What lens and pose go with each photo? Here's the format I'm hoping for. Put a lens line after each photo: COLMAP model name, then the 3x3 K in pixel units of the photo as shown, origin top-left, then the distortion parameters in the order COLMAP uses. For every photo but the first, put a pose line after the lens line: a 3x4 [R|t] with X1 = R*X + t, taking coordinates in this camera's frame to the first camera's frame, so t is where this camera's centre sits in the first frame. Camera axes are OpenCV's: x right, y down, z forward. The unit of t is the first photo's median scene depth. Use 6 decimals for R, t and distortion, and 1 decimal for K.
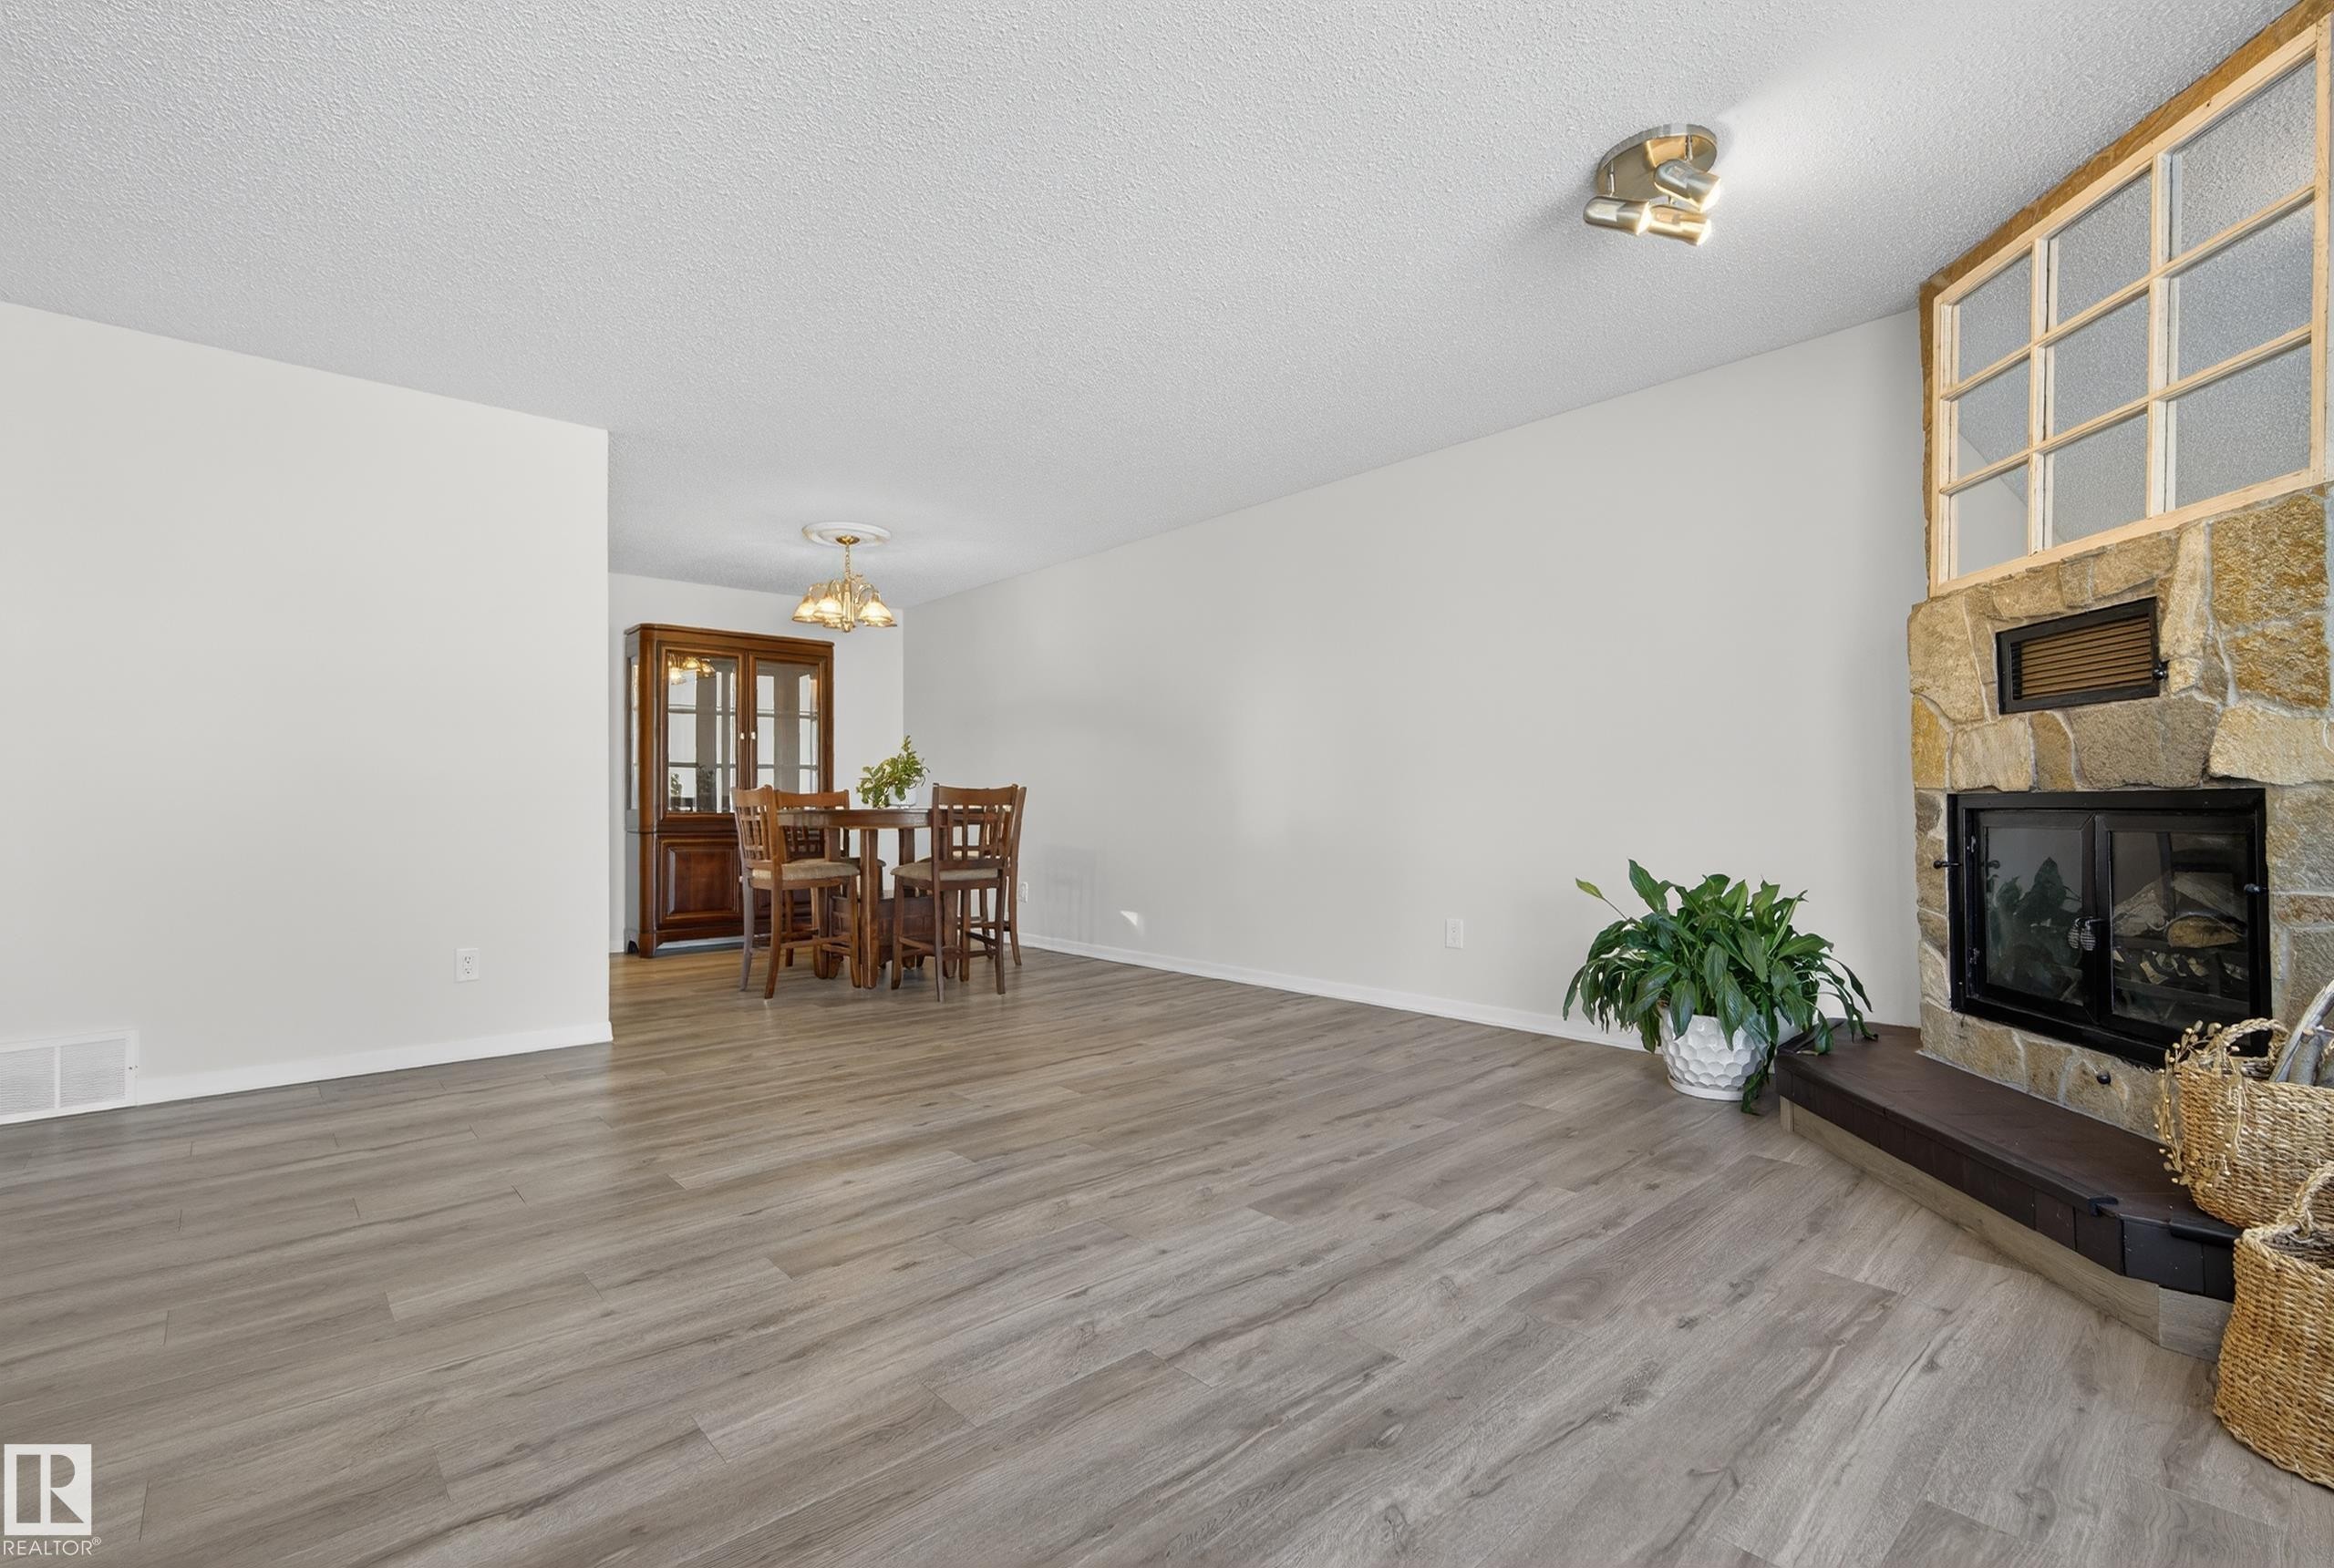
lens RADIAL K [[1045.0, 0, 1150.8], [0, 1045.0, 797.3], [0, 0, 1]] dist [-0.005129, -0.000241]
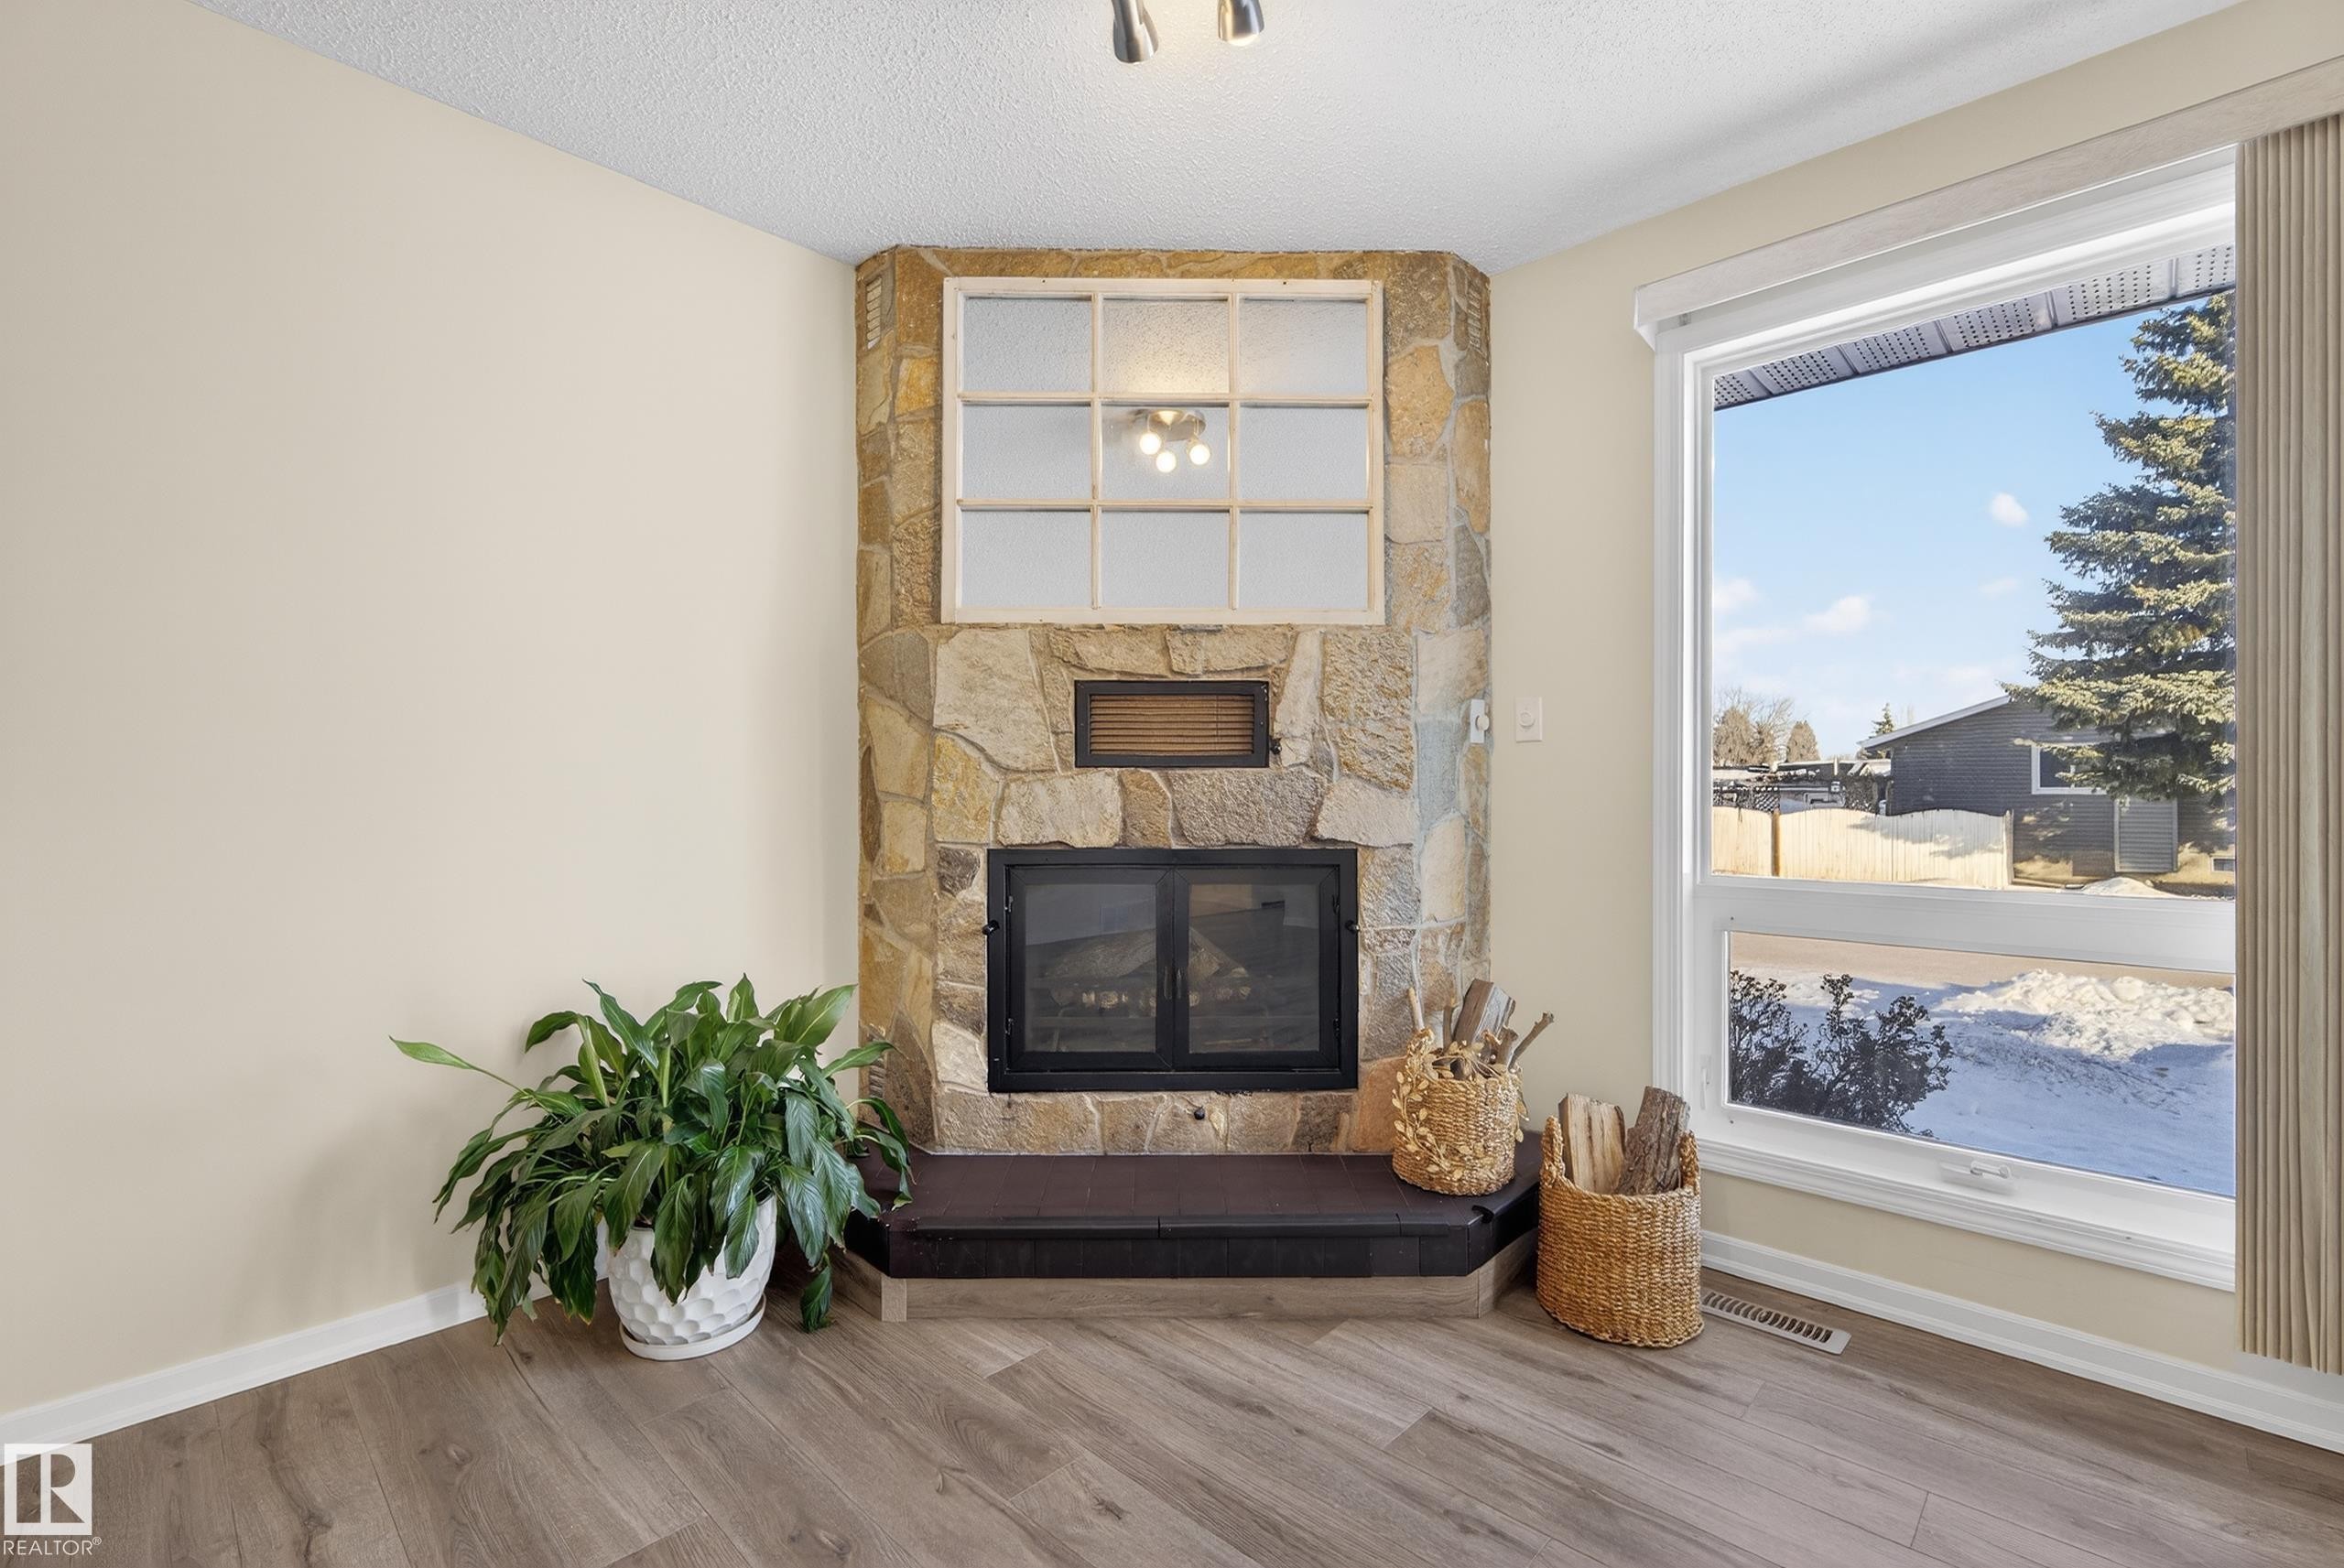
lens RADIAL K [[1033.1, 0, 1174.2], [0, 1033.1, 795.3], [0, 0, 1]] dist [-0.003268, 0.001040]
pose [[-0.100039, 0.007930, 0.994952, -0.145363], [-0.008142, 0.999928, -0.008789, -0.049609], [-0.994950, -0.008980, -0.099967, 1.085644]]
